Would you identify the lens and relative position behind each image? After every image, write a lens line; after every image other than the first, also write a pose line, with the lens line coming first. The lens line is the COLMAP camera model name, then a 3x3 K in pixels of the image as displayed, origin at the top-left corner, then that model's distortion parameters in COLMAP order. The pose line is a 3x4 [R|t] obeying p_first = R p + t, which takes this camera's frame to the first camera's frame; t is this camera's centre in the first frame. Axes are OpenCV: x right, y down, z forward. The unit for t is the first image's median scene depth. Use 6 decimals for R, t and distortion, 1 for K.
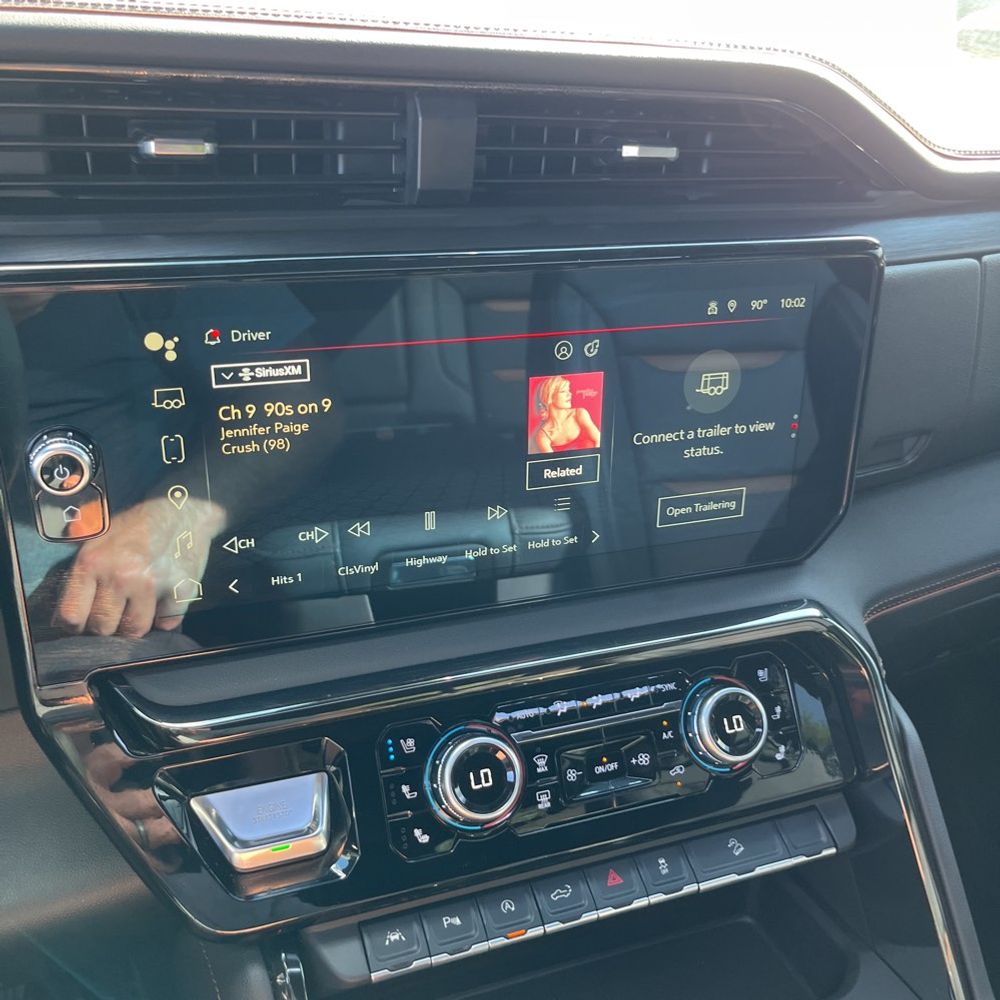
lens RADIAL K [[1022.0, 0, 502.0], [0, 1022.0, 490.7], [0, 0, 1]] dist [0.020264, -0.002803]
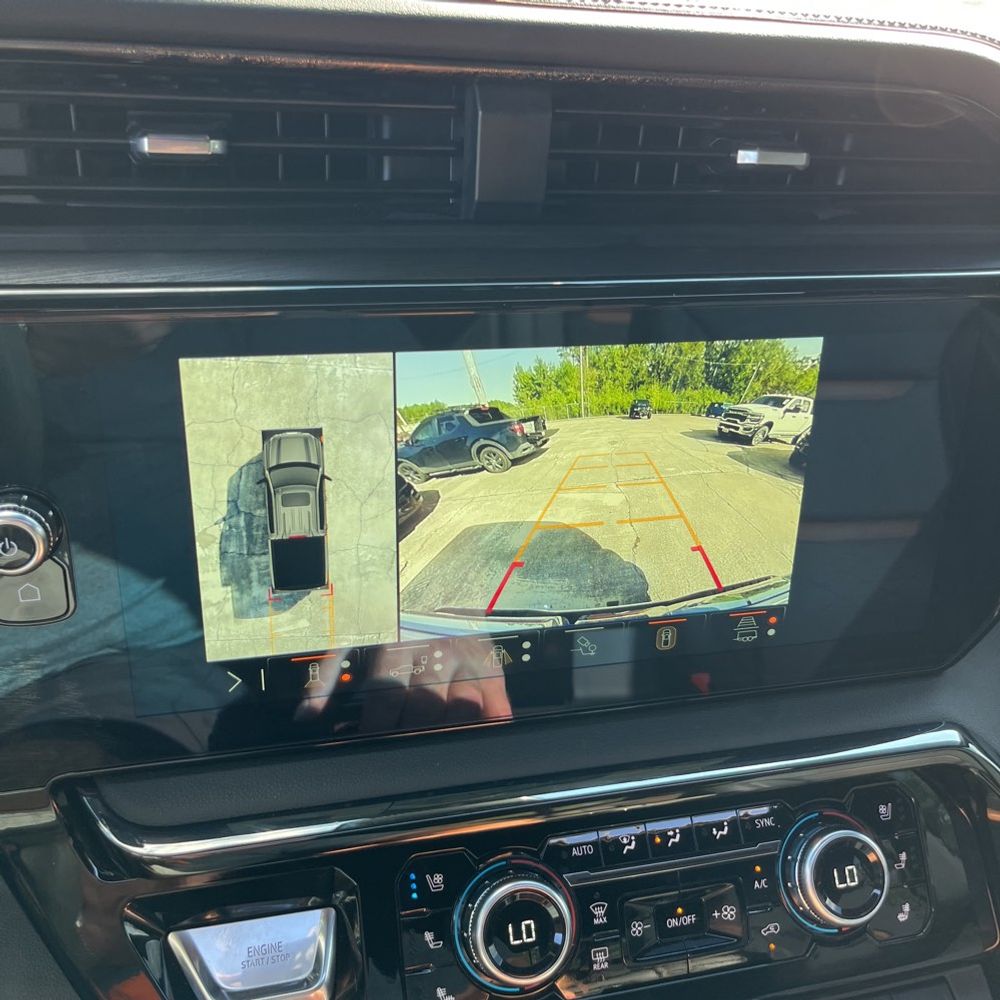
lens RADIAL K [[1014.8, 0, 506.7], [0, 1014.8, 486.0], [0, 0, 1]] dist [0.031150, -0.021521]
pose [[0.994305, 0.046862, -0.095721, 0.027312], [-0.046786, 0.998900, 0.003038, -0.069964], [0.095758, 0.001457, 0.995404, 0.194381]]
